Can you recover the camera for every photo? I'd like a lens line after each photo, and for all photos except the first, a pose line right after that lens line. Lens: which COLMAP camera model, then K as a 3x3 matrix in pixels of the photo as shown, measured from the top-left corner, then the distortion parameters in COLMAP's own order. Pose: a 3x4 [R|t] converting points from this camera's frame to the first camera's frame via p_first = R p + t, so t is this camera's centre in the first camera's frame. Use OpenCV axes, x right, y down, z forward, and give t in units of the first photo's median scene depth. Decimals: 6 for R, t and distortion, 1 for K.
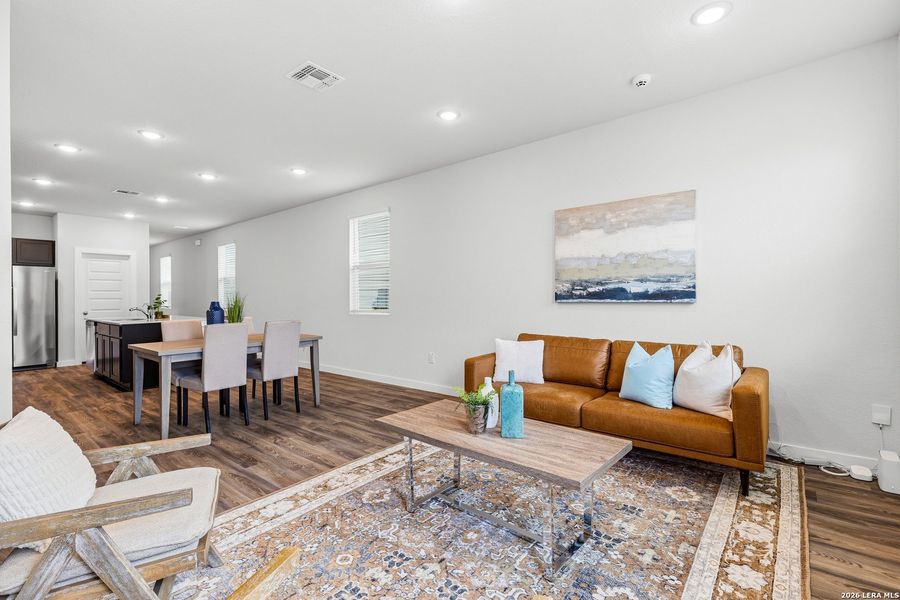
lens RADIAL K [[409.5, 0, 462.9], [0, 409.5, 296.0], [0, 0, 1]] dist [0.014133, -0.000121]
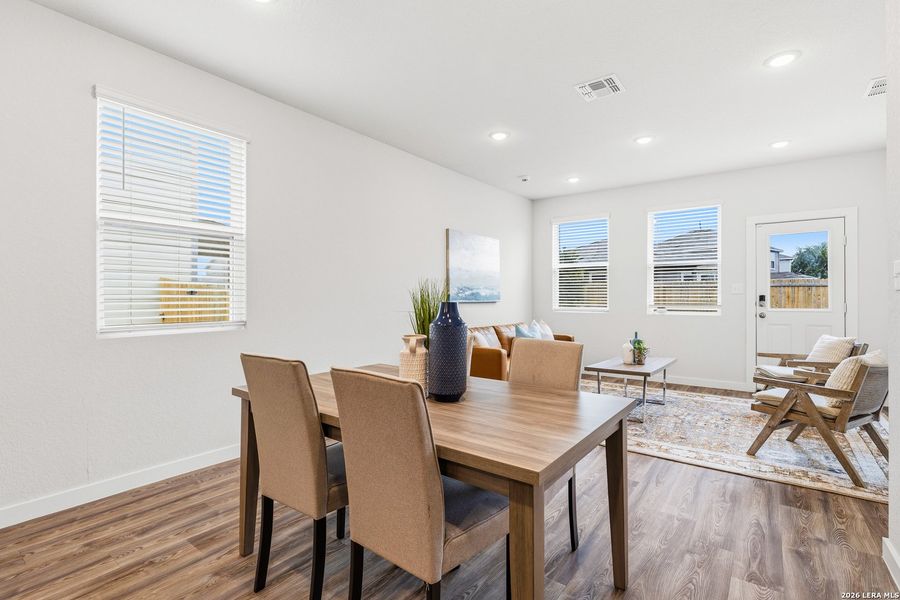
lens RADIAL K [[406.7, 0, 460.4], [0, 406.7, 296.2], [0, 0, 1]] dist [0.002241, 0.000195]
pose [[-0.018795, 0.020040, 0.999623, -1.341247], [0.007337, 0.999775, -0.019905, 0.027700], [-0.999796, 0.006960, -0.018937, 1.329965]]
